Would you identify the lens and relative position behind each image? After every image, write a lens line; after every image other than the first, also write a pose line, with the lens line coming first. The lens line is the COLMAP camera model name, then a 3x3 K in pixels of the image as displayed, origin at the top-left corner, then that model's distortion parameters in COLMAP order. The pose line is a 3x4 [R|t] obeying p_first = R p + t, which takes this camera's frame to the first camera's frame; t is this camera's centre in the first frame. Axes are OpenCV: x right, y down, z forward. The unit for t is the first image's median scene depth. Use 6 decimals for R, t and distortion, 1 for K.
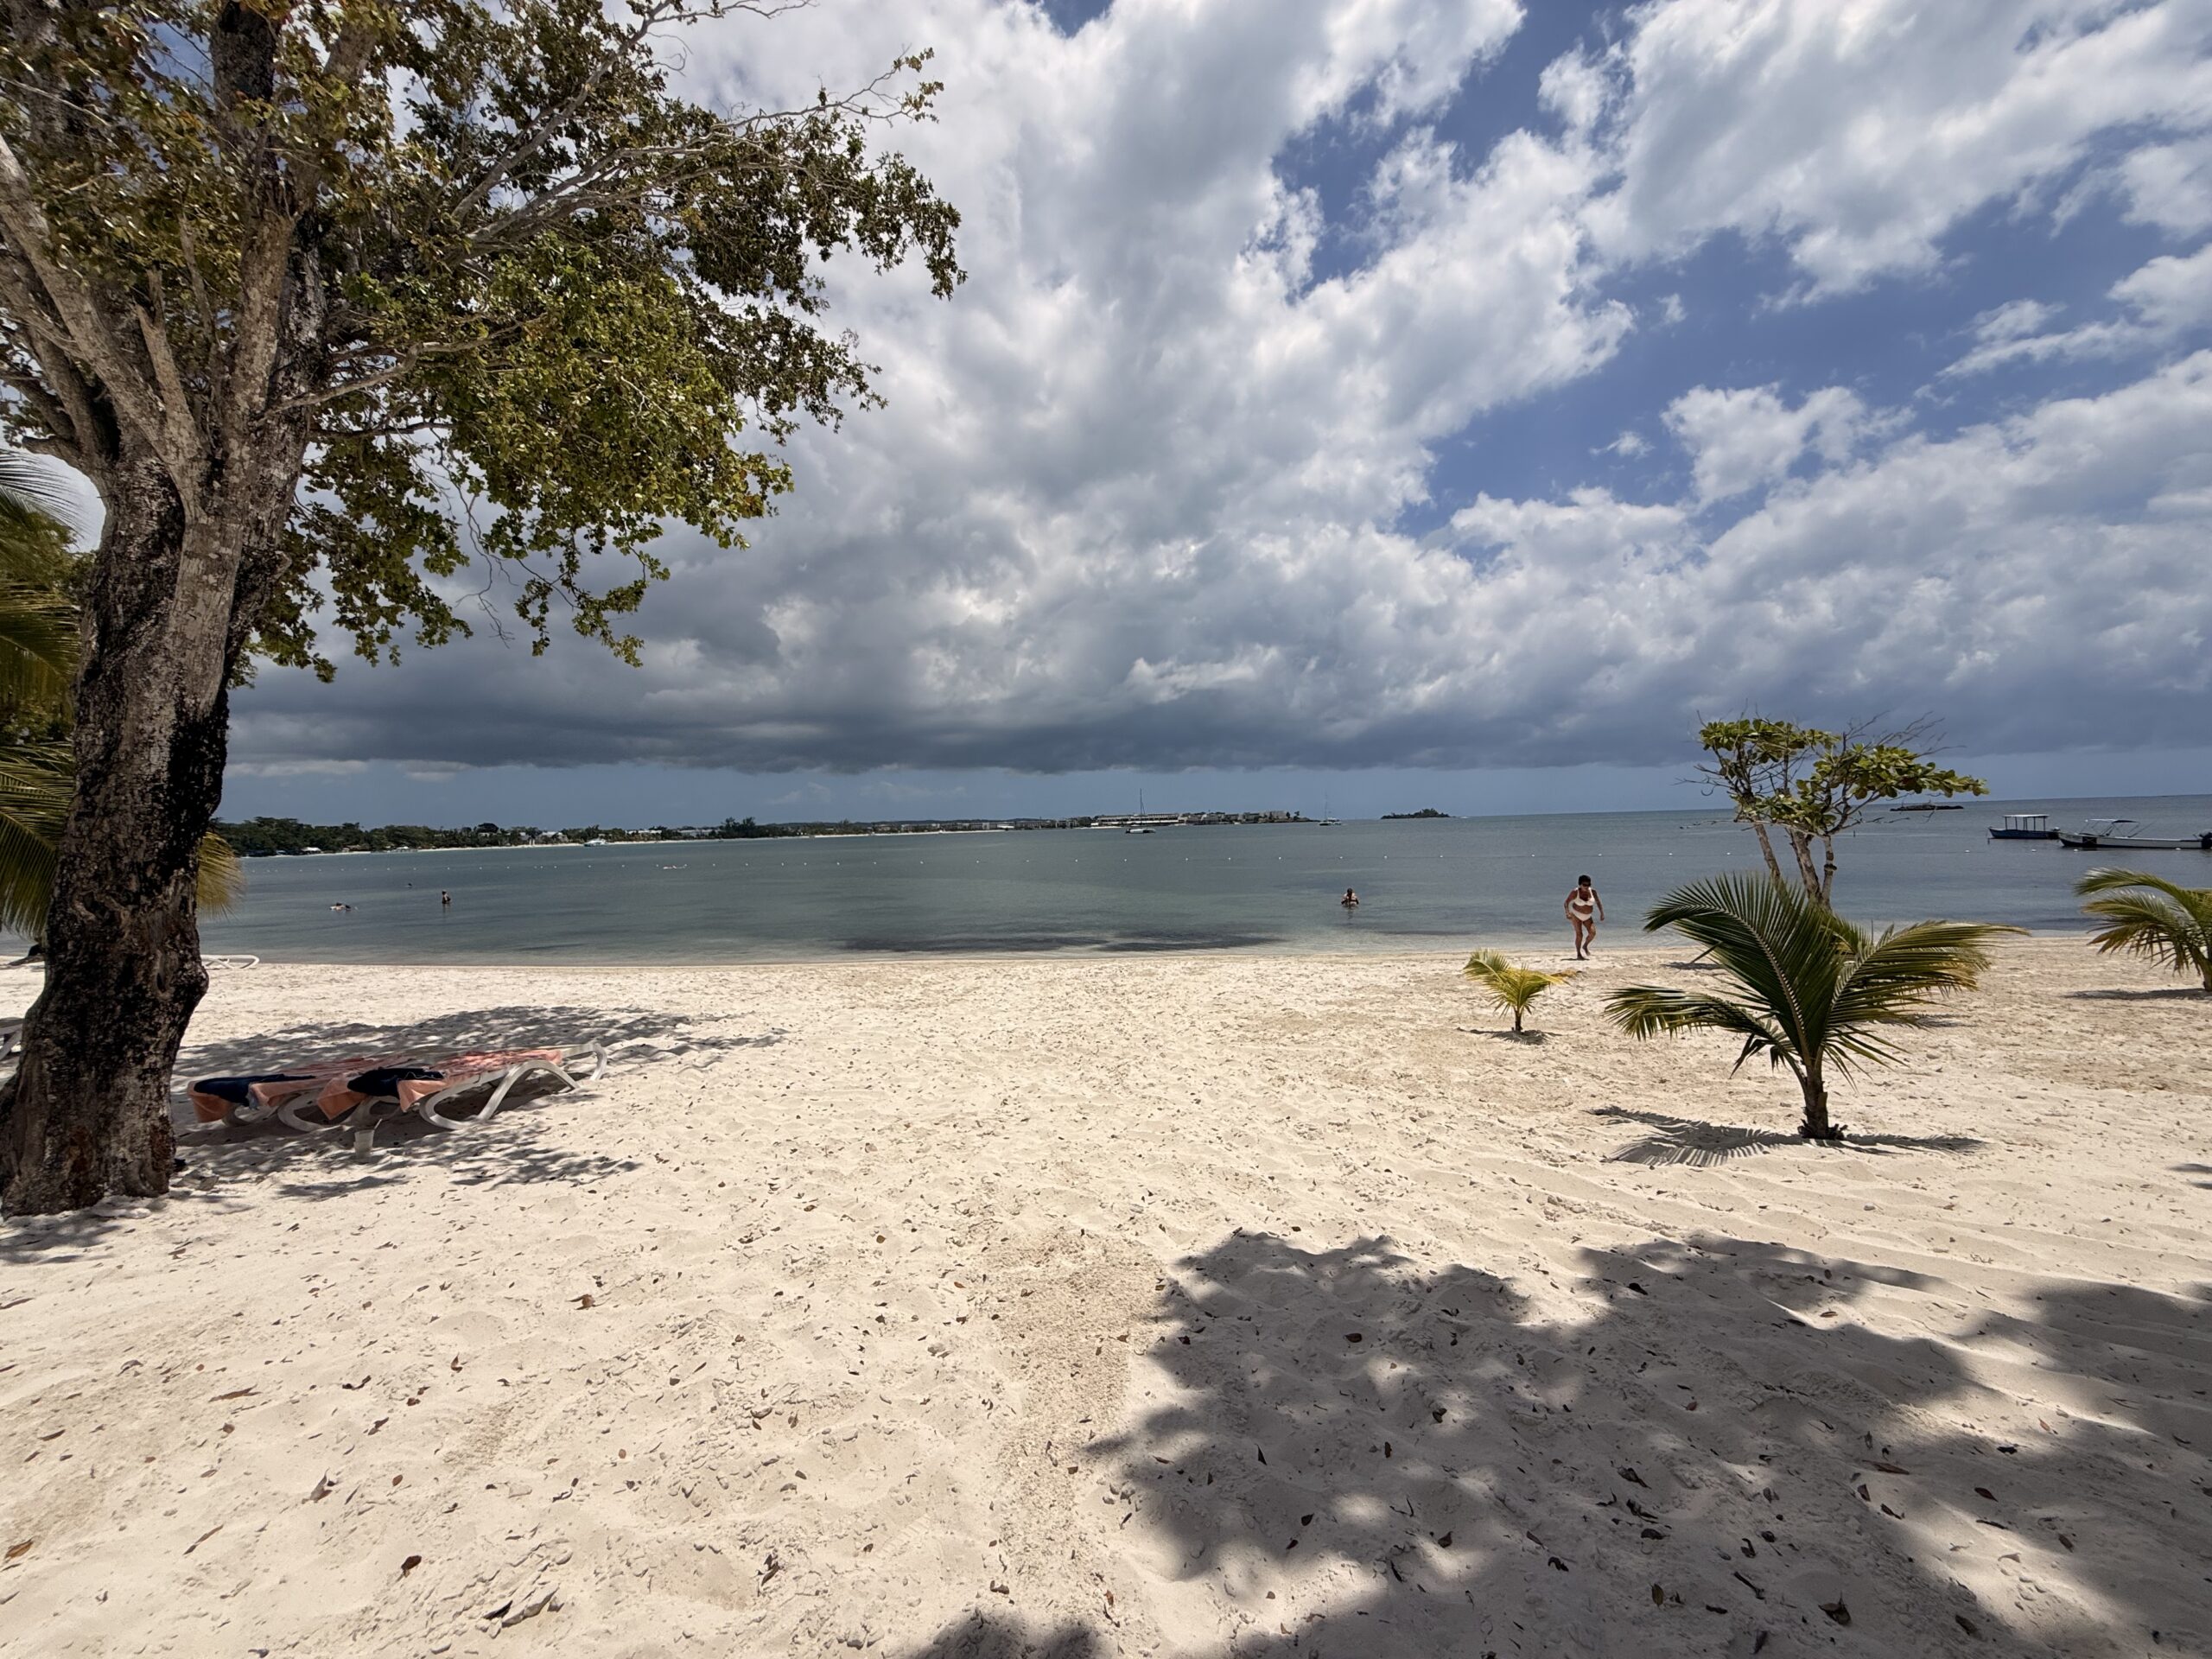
lens RADIAL K [[820.7, 0, 1106.0], [0, 820.7, 829.5], [0, 0, 1]] dist [-0.000864, -0.000231]
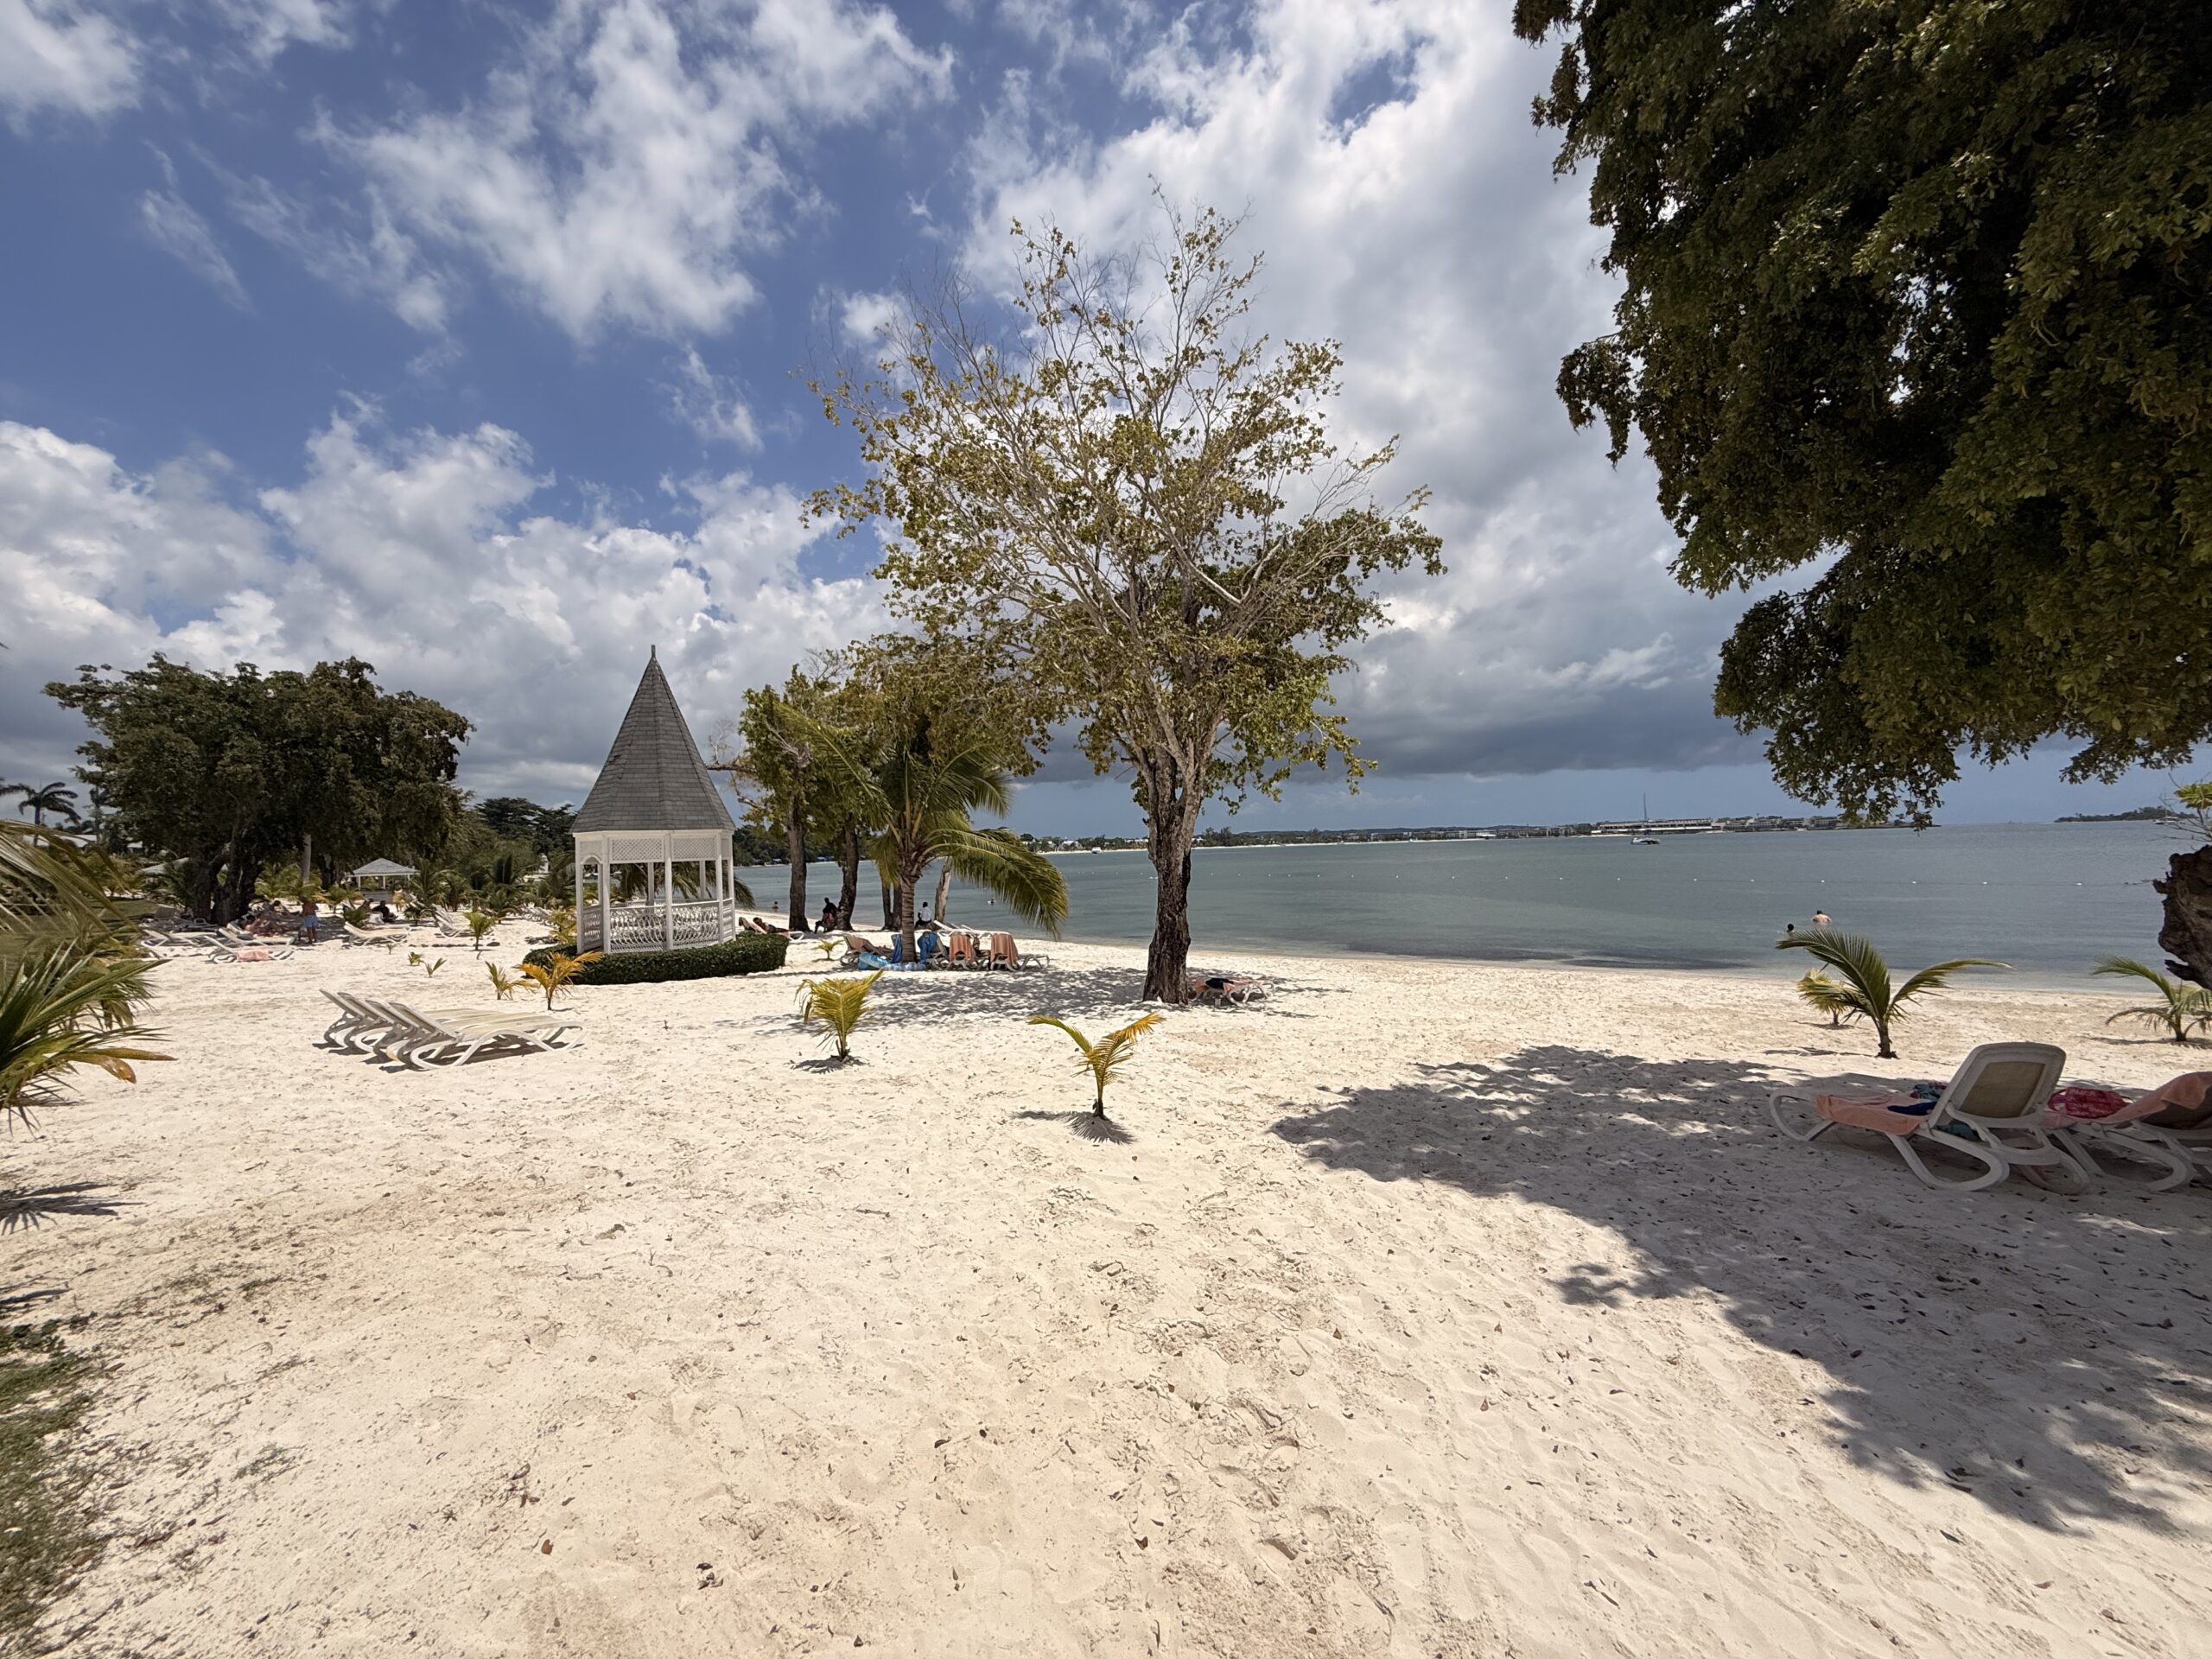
lens RADIAL K [[820.7, 0, 1106.0], [0, 820.7, 829.5], [0, 0, 1]] dist [-0.000864, -0.000231]
pose [[0.849459, -0.013902, -0.527472, 0.056776], [0.008937, 0.999889, -0.011960, -0.042649], [0.527579, 0.005445, 0.849488, -0.385707]]
